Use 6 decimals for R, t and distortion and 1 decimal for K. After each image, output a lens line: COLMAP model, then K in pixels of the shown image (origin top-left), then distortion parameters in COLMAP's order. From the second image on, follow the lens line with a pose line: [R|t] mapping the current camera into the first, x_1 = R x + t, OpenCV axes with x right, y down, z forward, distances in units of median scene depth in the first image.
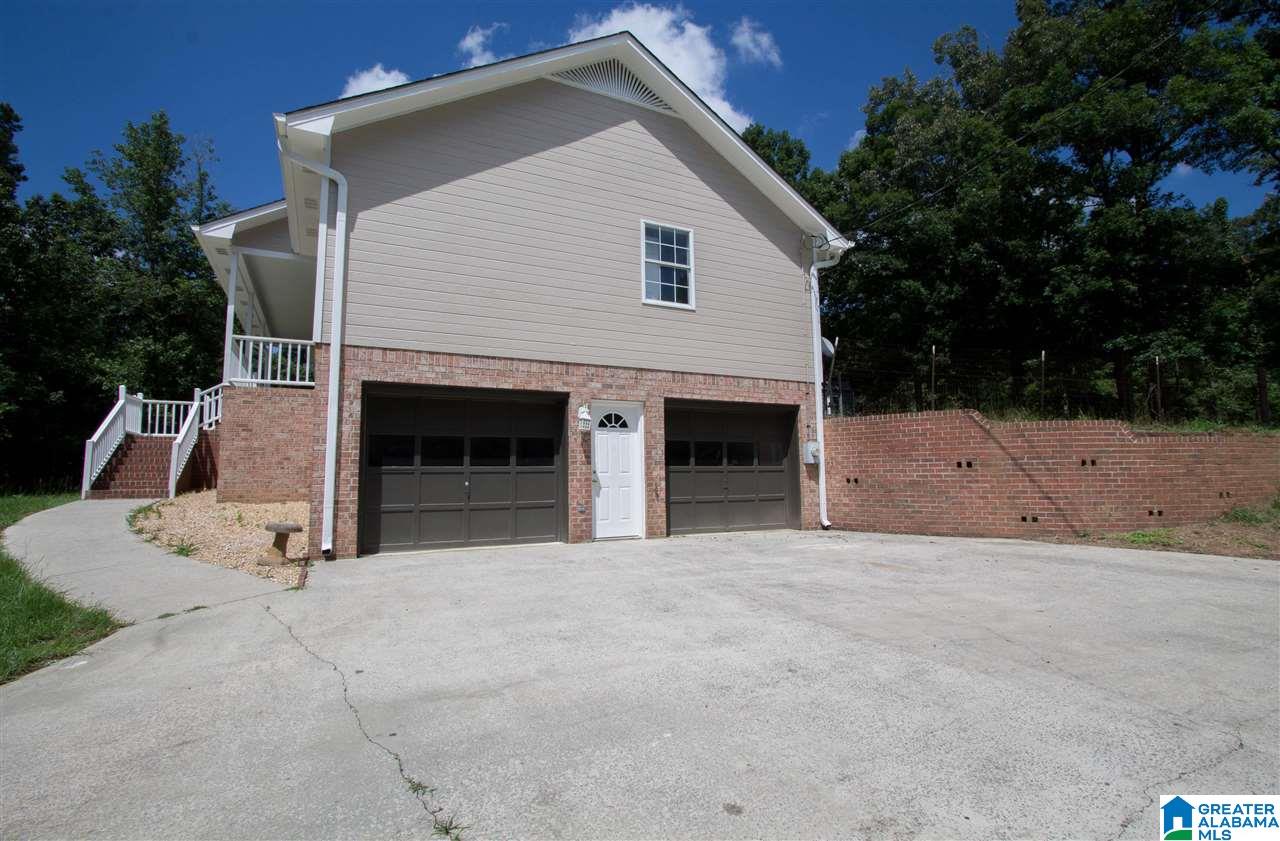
lens RADIAL K [[617.8, 0, 640.0], [0, 617.8, 420.5], [0, 0, 1]] dist [-0.002294, -0.000064]
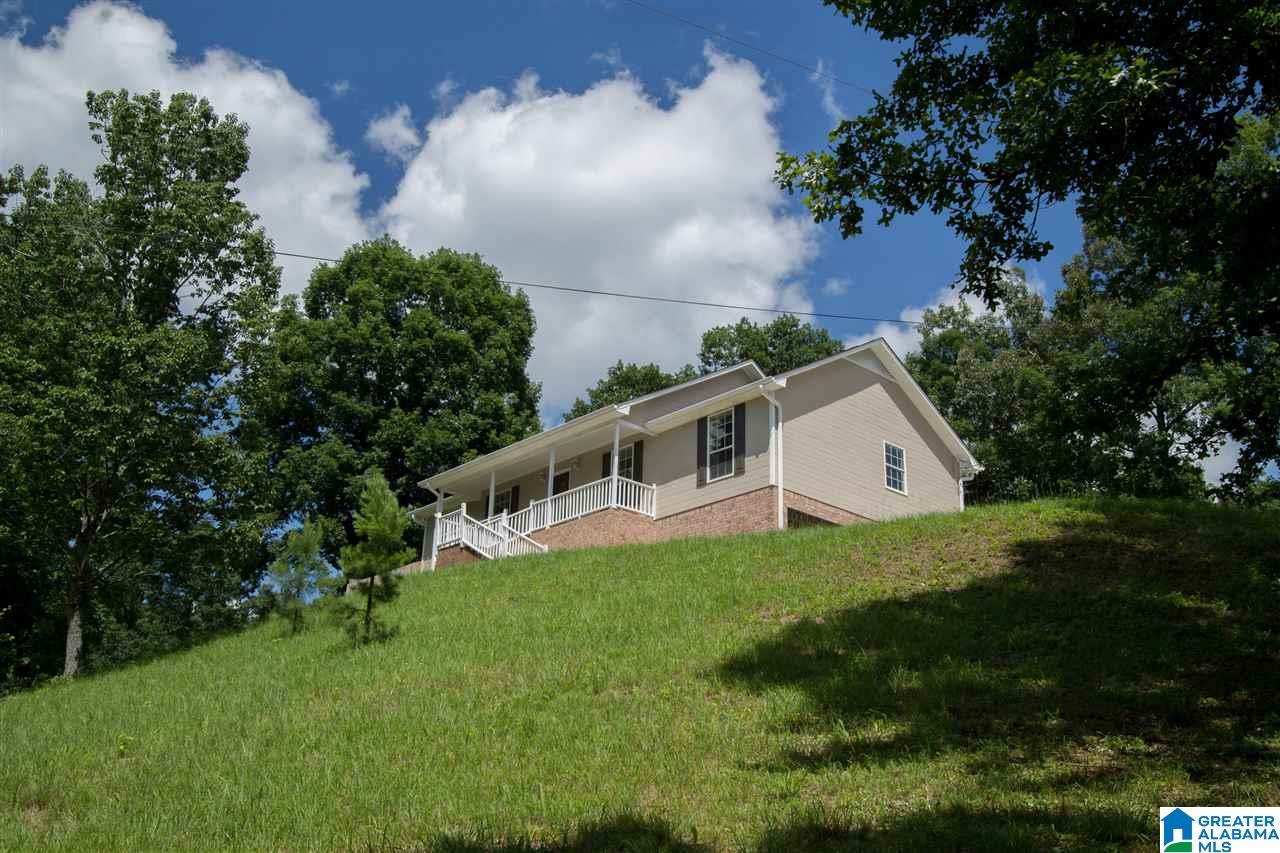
lens RADIAL K [[1334.2, 0, 640.0], [0, 1334.2, 426.5], [0, 0, 1]] dist [-0.005076, -0.006185]
pose [[0.962227, 0.140570, 0.233152, -1.329189], [-0.073762, 0.958967, -0.273755, 0.618384], [-0.262067, 0.246217, 0.933112, -2.011549]]
